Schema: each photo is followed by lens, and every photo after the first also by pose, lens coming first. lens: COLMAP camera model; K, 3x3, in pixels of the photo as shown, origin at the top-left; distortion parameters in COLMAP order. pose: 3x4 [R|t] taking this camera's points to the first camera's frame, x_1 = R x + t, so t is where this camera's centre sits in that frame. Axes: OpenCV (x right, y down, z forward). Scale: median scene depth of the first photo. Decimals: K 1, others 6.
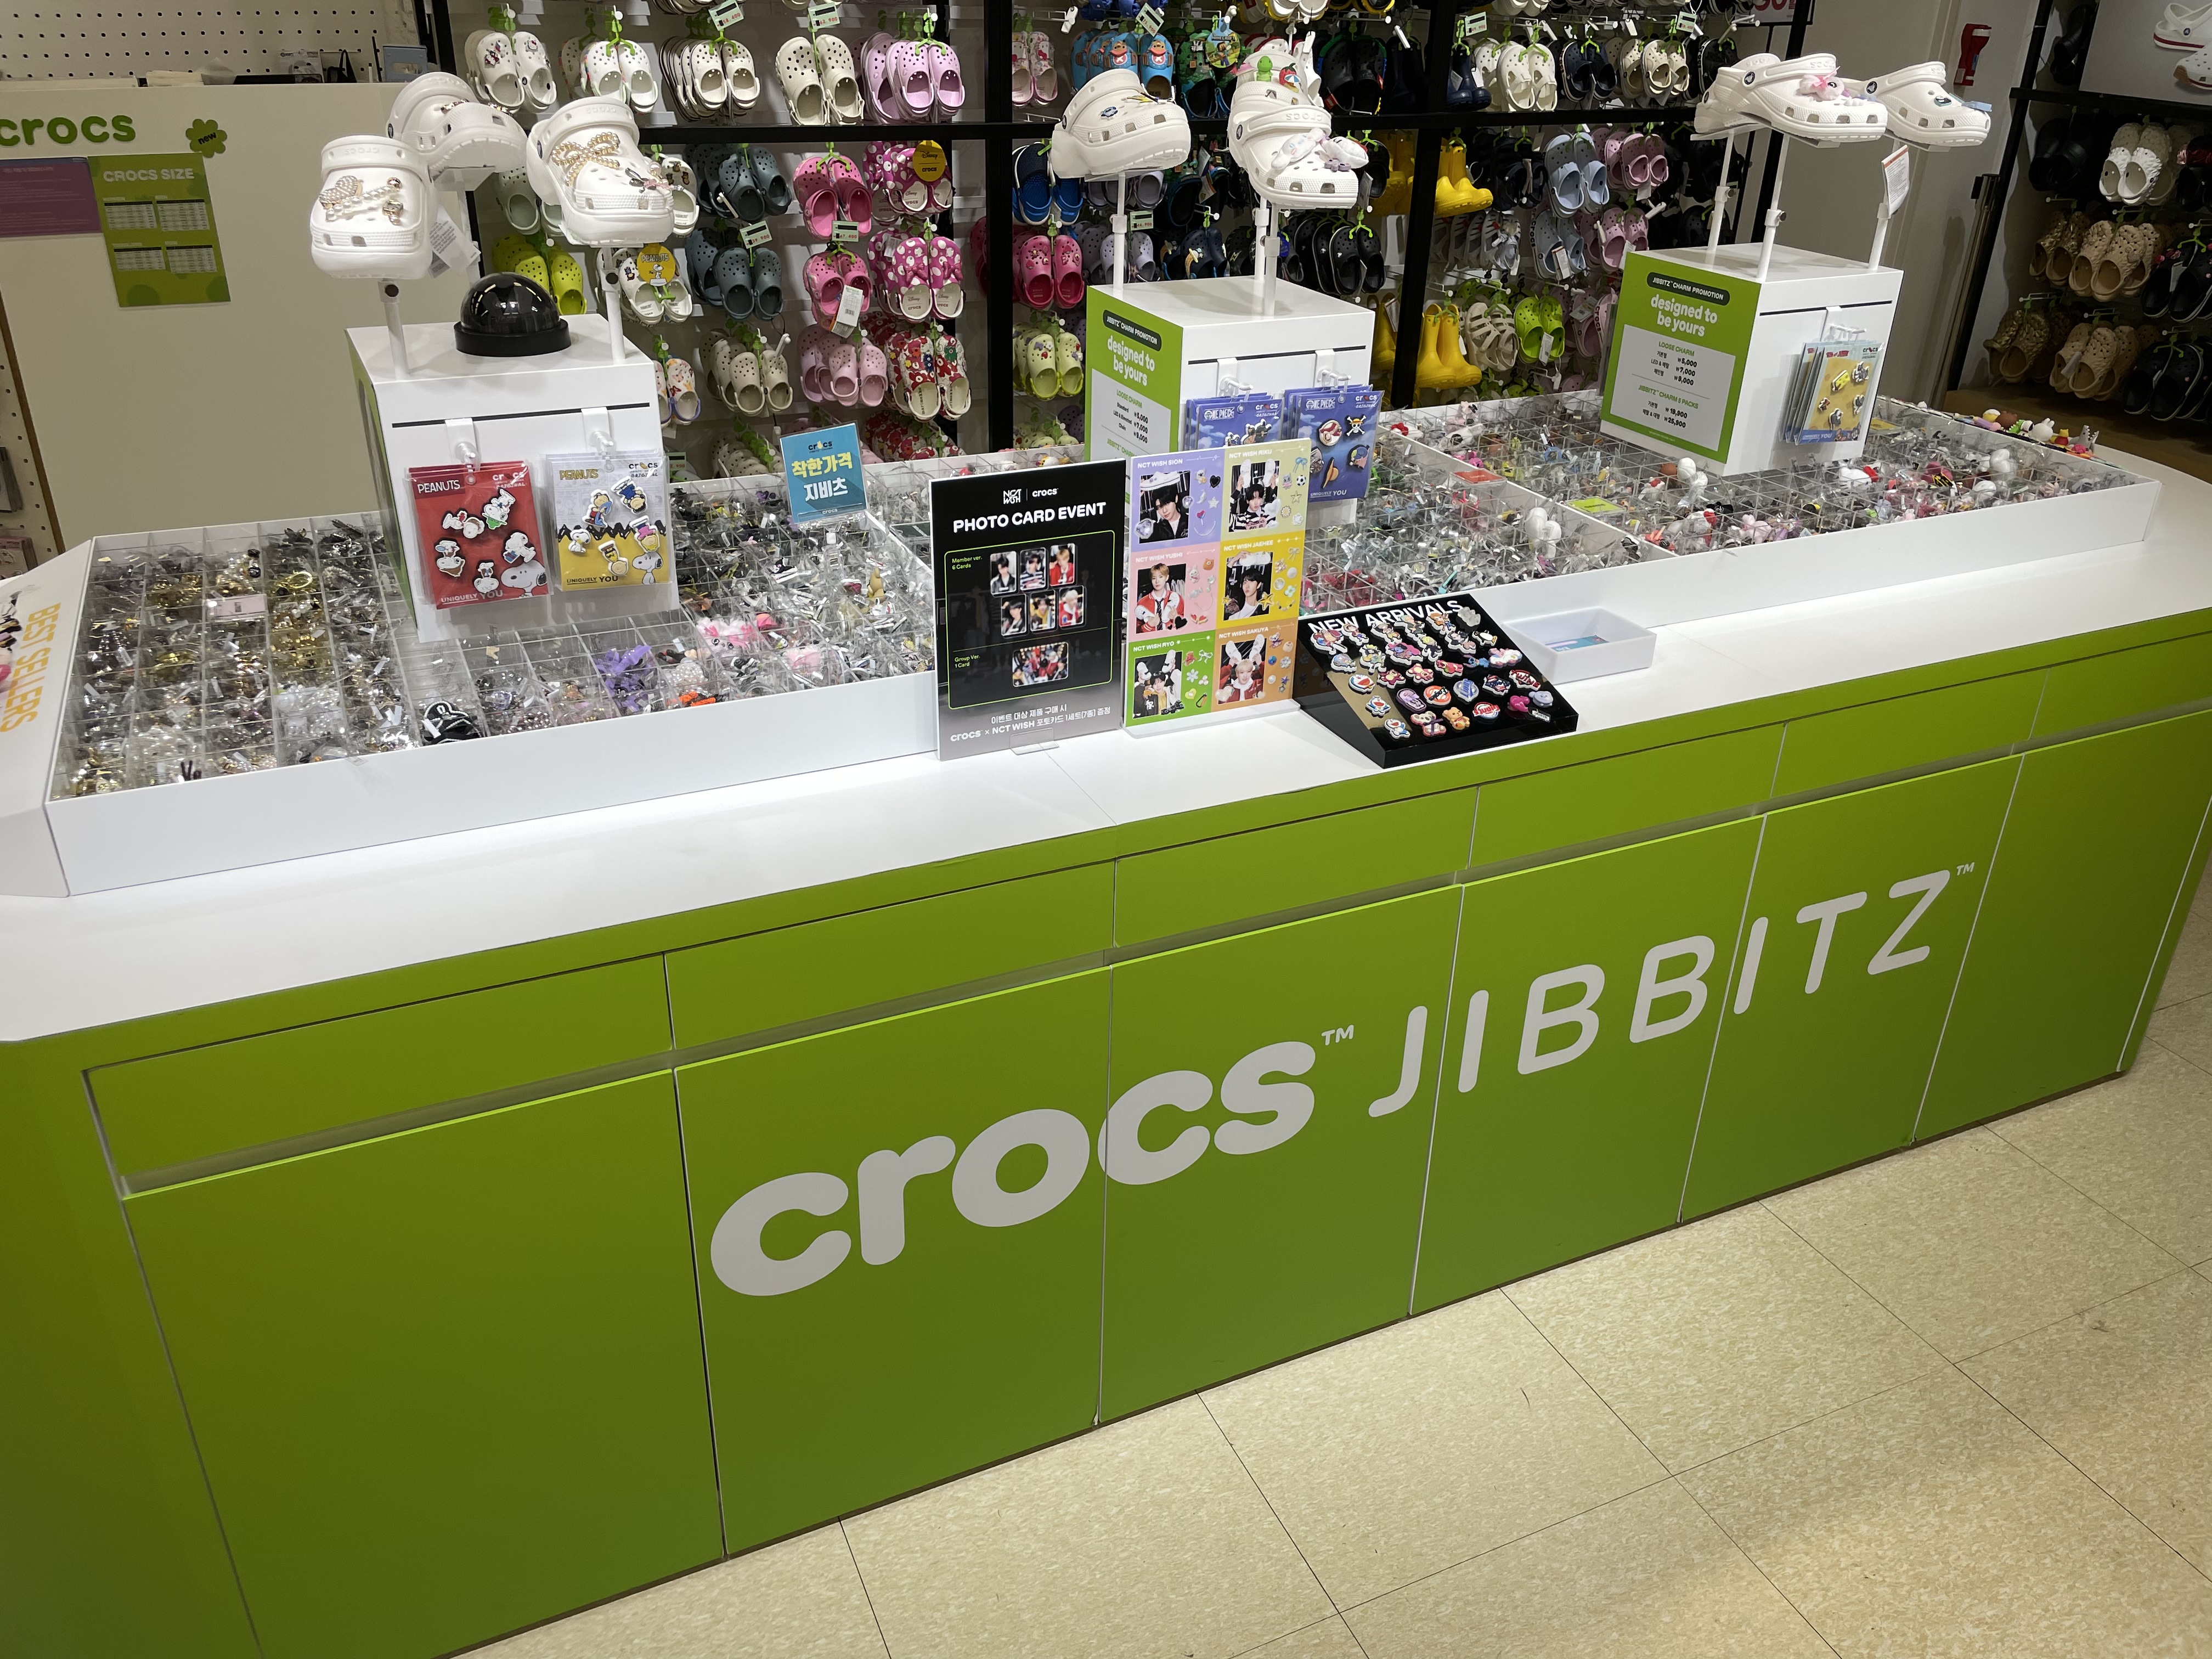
lens RADIAL K [[1696.6, 0, 1106.0], [0, 1696.6, 829.5], [0, 0, 1]] dist [0.084884, -0.125987]
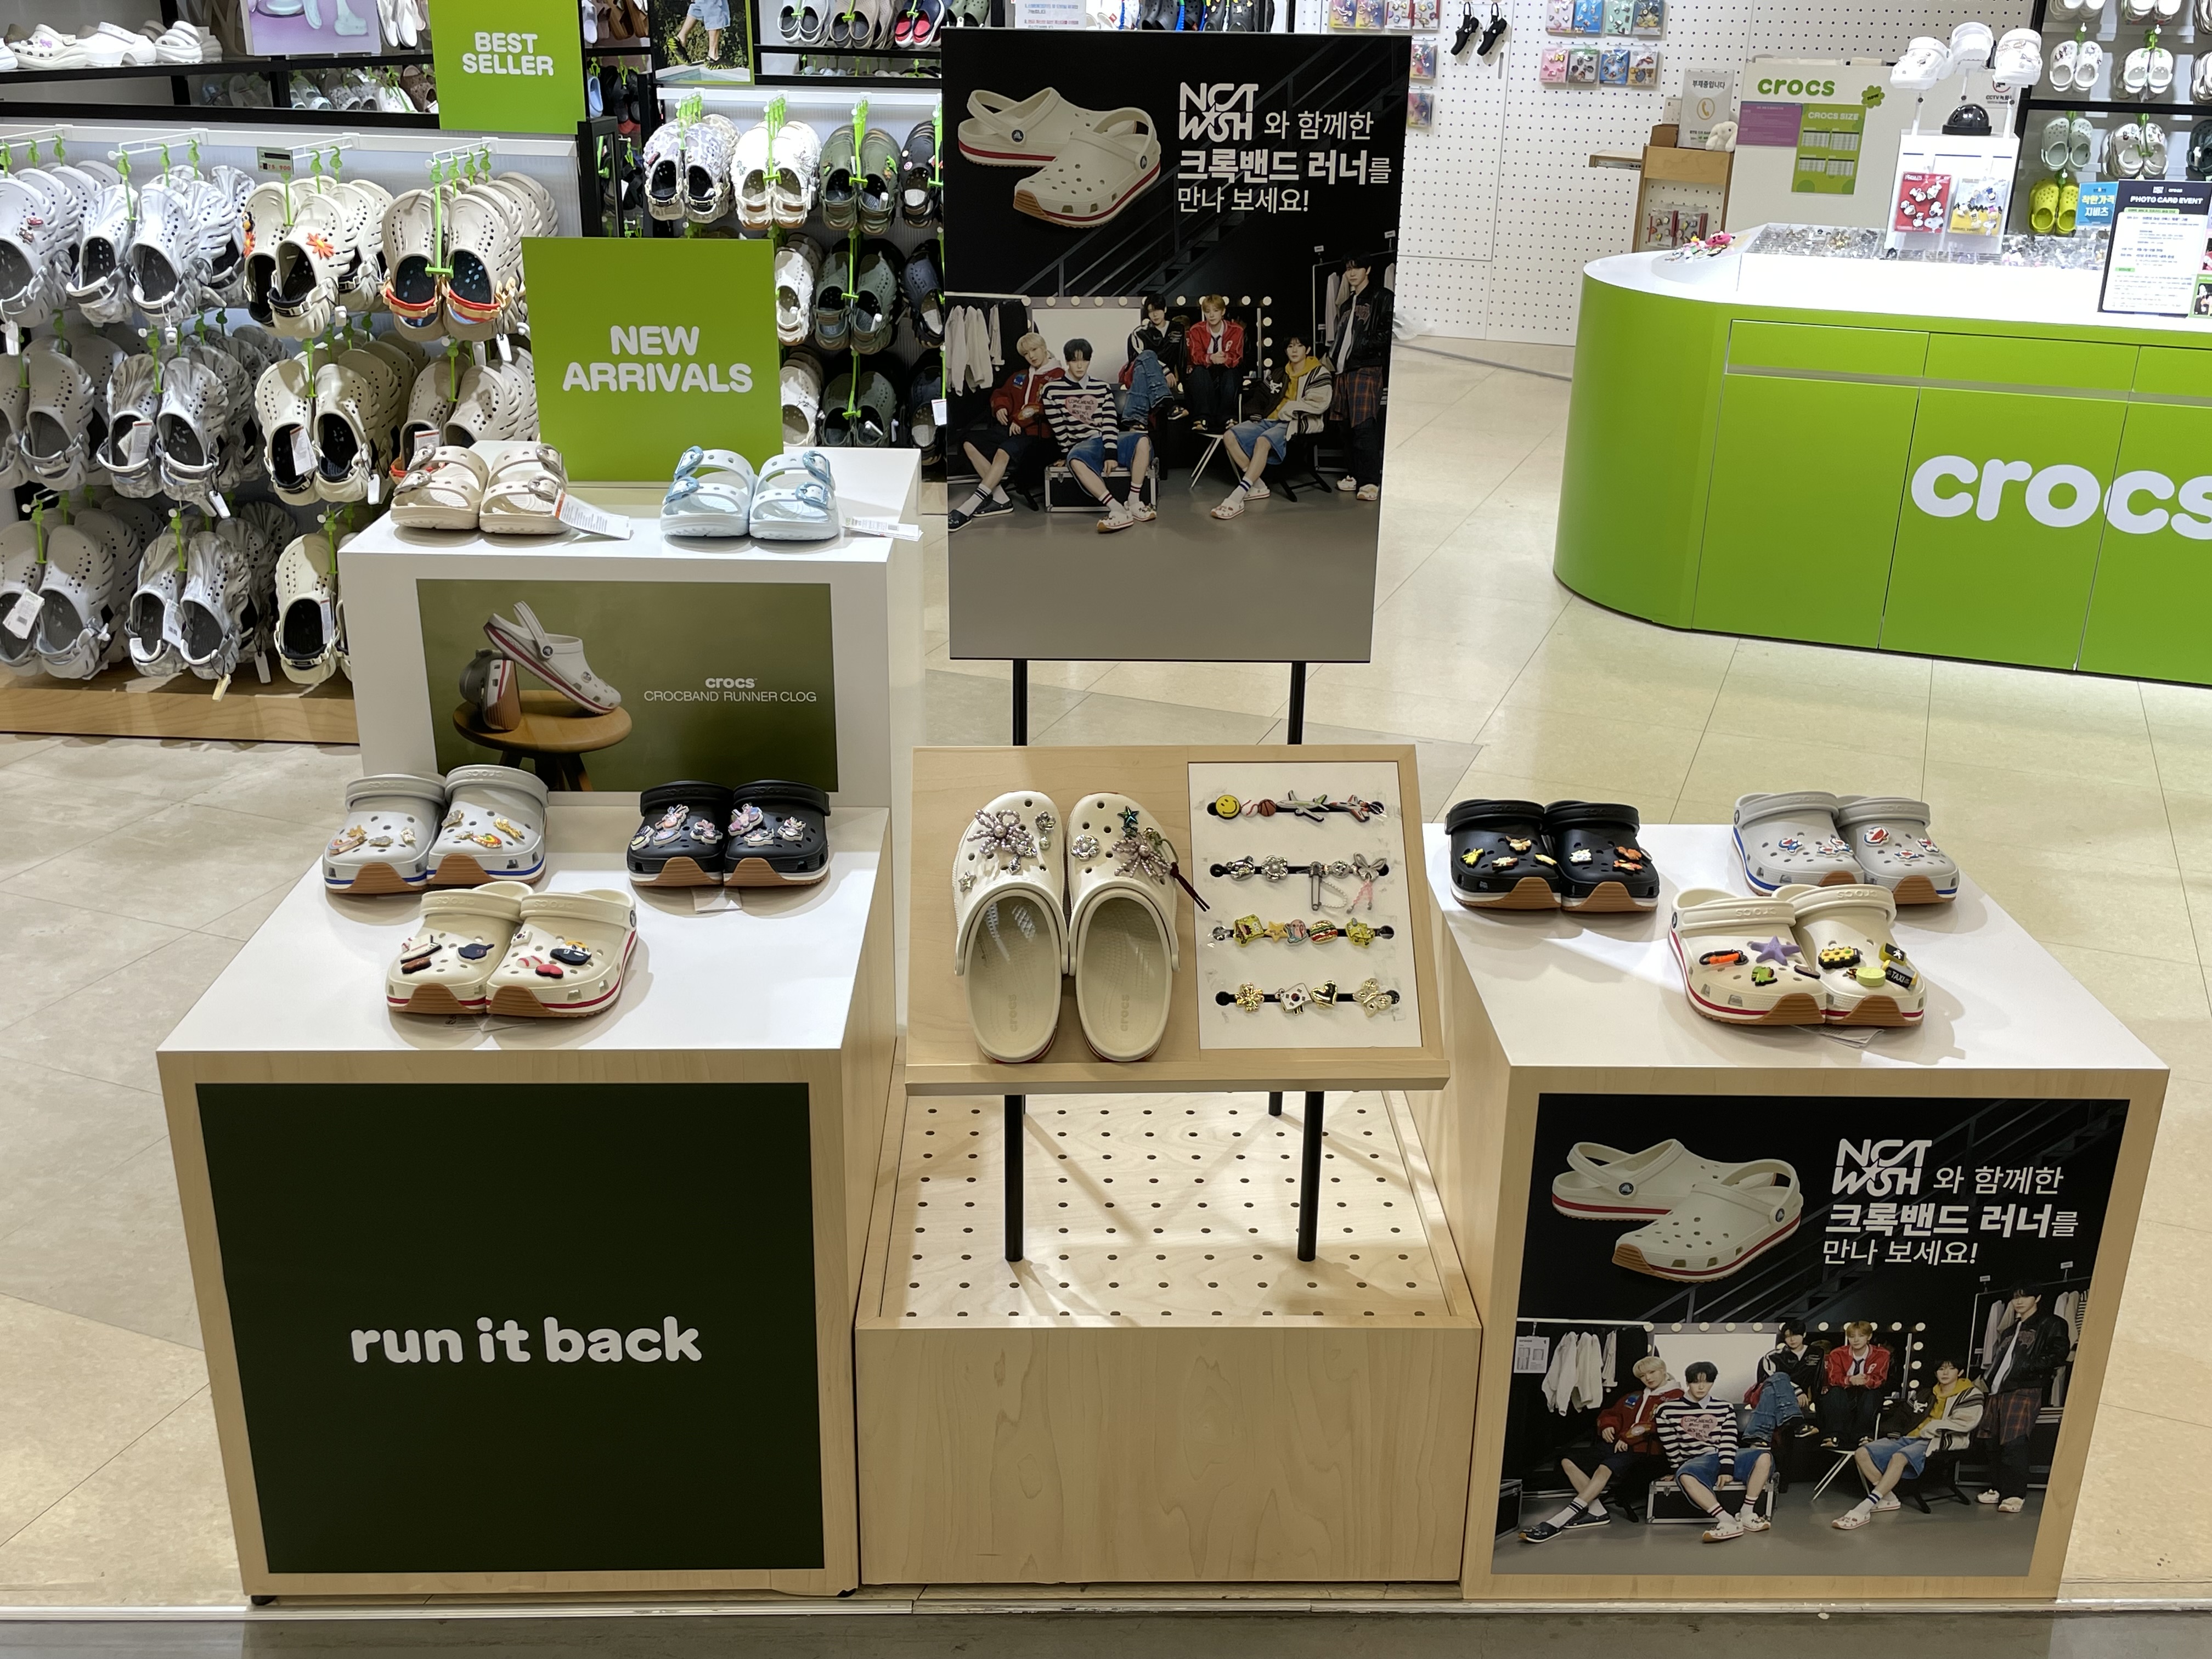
lens RADIAL K [[2104.8, 0, 1118.0], [0, 2104.8, 815.5], [0, 0, 1]] dist [0.071998, -0.086877]
pose [[0.707181, 0.250957, -0.660996, 0.782116], [-0.328788, 0.944379, 0.006788, 0.752680], [0.625934, 0.212527, 0.750359, -1.349627]]
